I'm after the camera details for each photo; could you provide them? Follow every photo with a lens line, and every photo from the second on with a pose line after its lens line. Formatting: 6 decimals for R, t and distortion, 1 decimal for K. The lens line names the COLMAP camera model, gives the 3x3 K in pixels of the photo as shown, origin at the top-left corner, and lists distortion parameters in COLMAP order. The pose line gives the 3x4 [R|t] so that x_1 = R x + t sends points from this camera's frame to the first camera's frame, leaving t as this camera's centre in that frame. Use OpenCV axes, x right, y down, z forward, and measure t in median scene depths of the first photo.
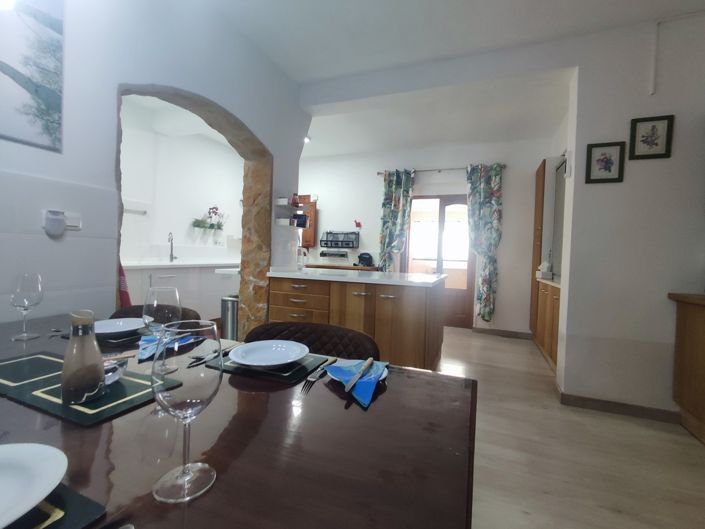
lens RADIAL K [[325.1, 0, 354.2], [0, 325.1, 264.4], [0, 0, 1]] dist [-0.006637, -0.000300]
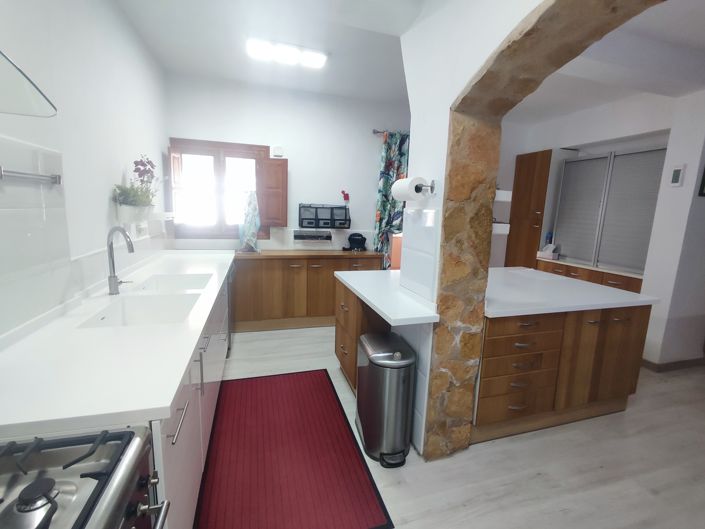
lens RADIAL K [[325.1, 0, 353.7], [0, 325.1, 264.5], [0, 0, 1]] dist [-0.006637, -0.000300]
pose [[0.781332, -0.111077, 0.614152, -0.815733], [0.007524, 0.985640, 0.168694, -0.166031], [-0.624070, -0.127185, 0.770948, 0.665646]]
